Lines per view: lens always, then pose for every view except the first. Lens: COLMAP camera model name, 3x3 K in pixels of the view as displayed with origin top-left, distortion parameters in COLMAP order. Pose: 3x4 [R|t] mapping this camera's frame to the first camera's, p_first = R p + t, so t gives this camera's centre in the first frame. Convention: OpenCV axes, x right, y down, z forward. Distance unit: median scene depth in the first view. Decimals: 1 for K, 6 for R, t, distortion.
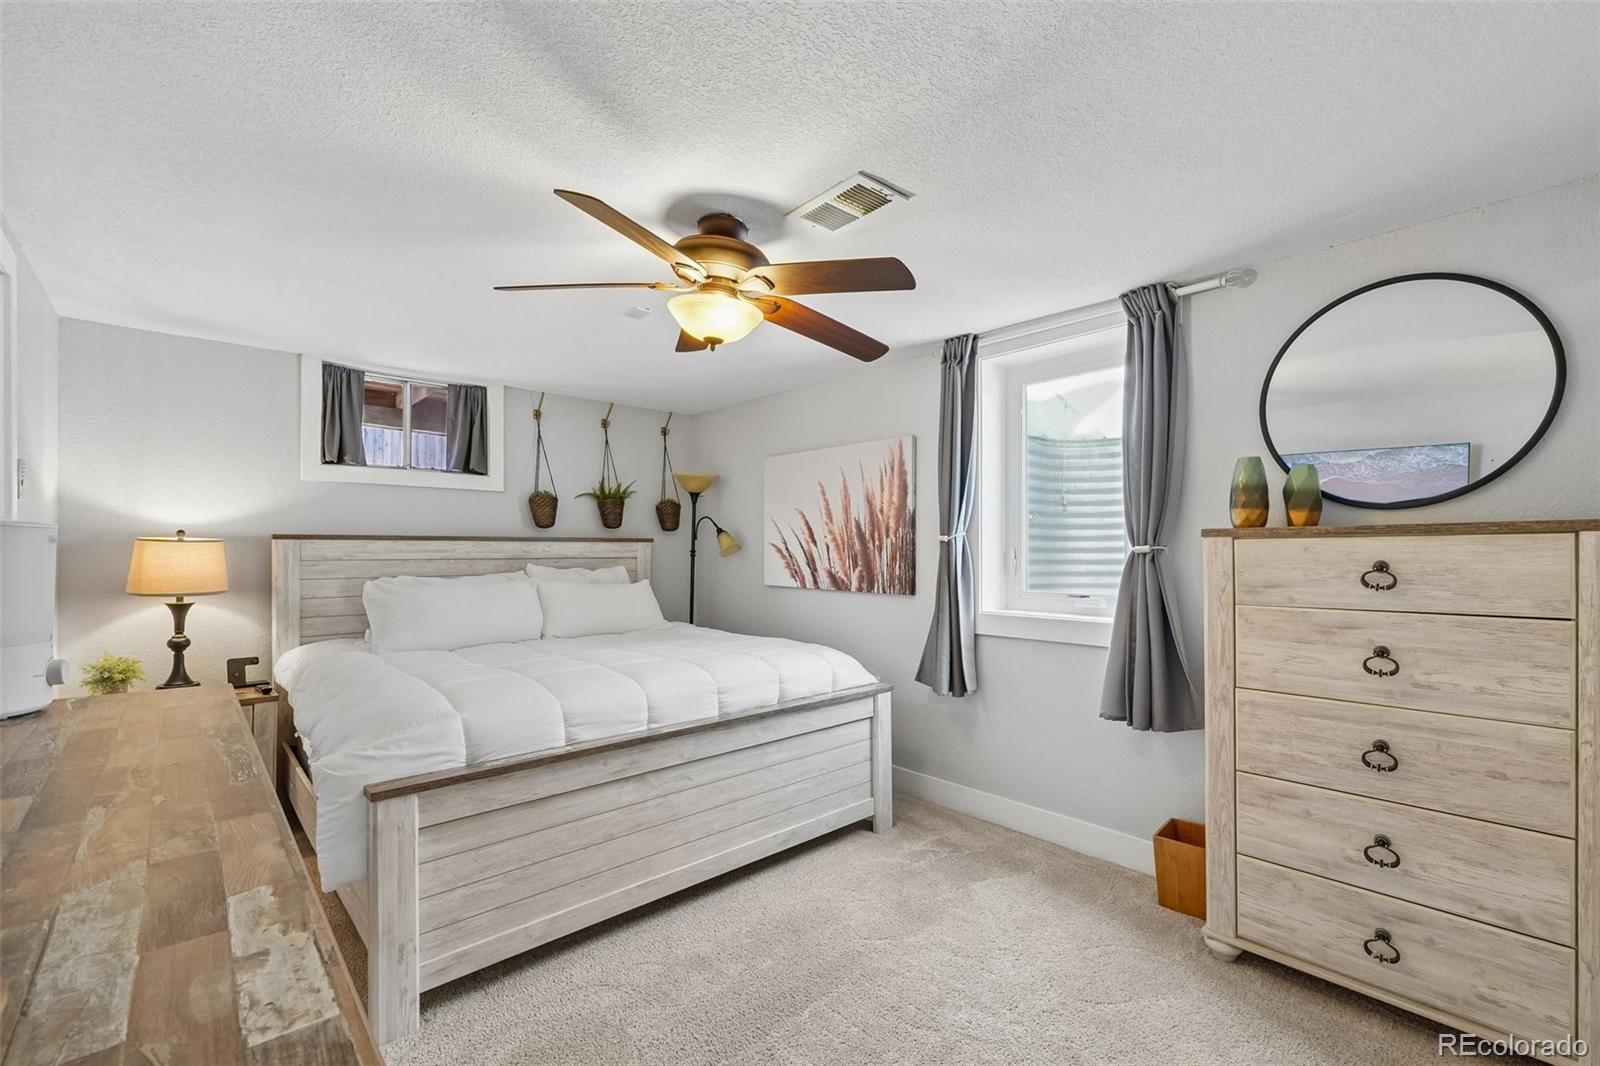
lens RADIAL K [[688.0, 0, 804.6], [0, 688.0, 546.2], [0, 0, 1]] dist [0.003418, 0.001904]
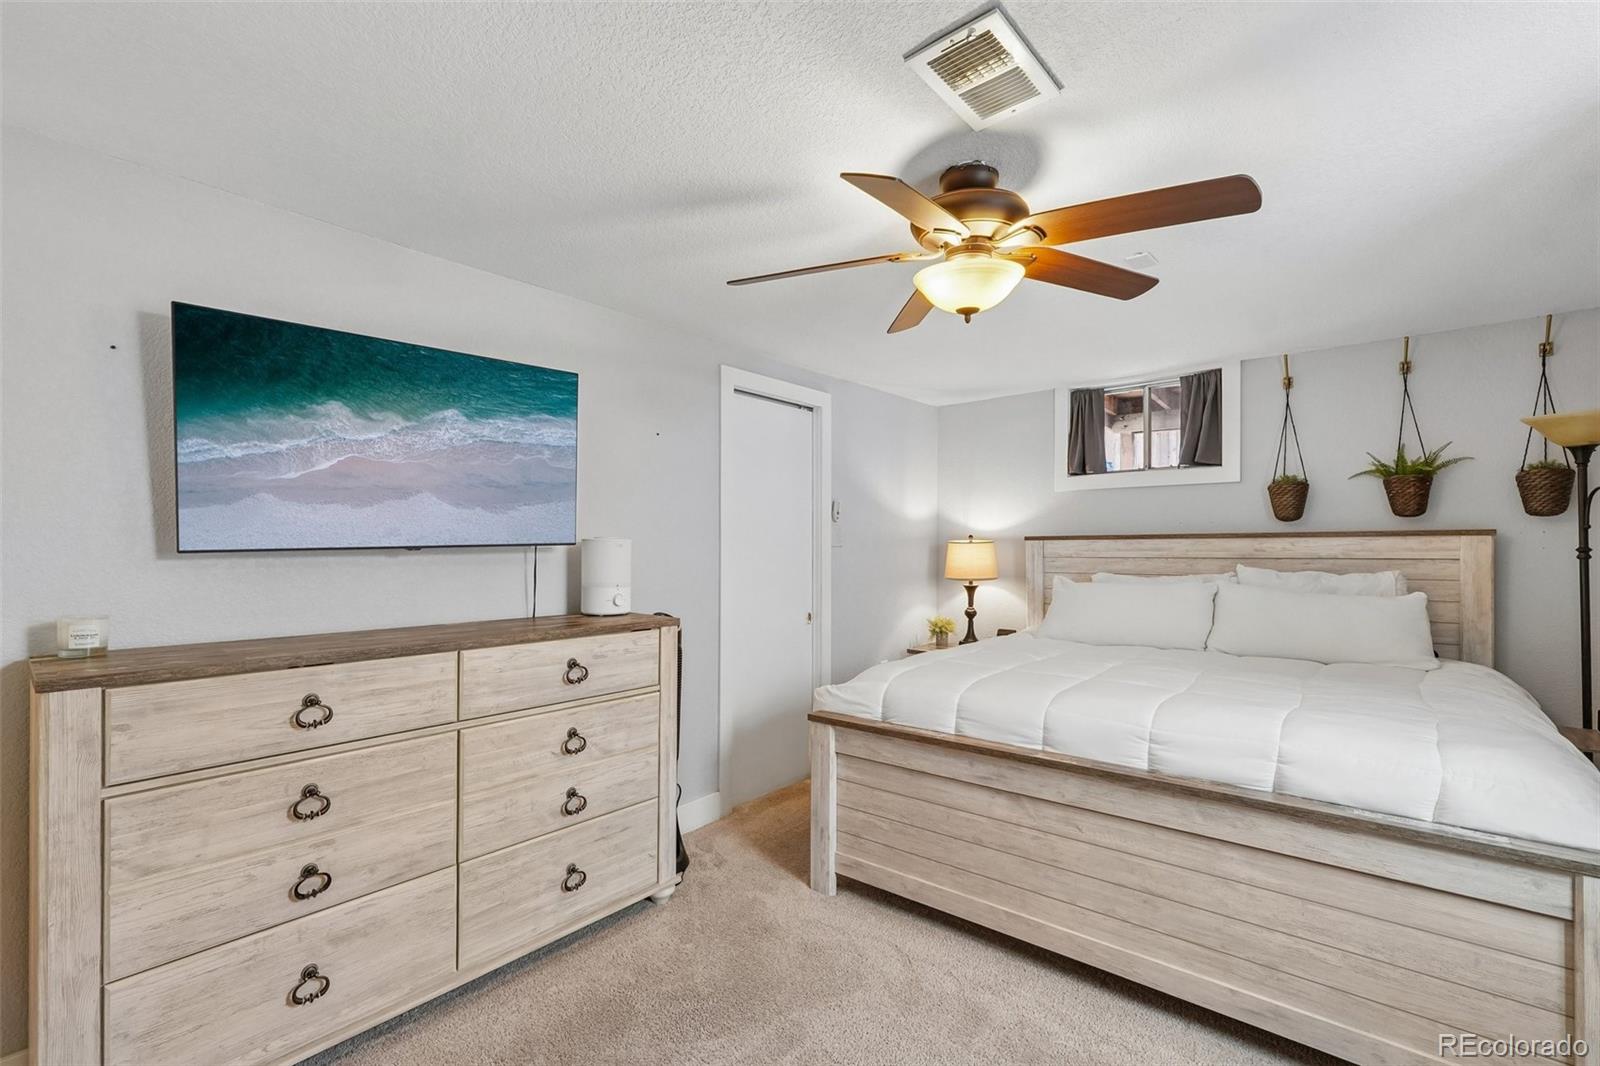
lens RADIAL K [[688.0, 0, 806.4], [0, 688.0, 539.8], [0, 0, 1]] dist [0.003418, 0.001904]
pose [[0.144705, -0.014602, -0.989367, 0.472699], [0.006816, 0.999882, -0.013760, 0.004071], [0.989451, -0.004753, 0.144787, 0.446331]]
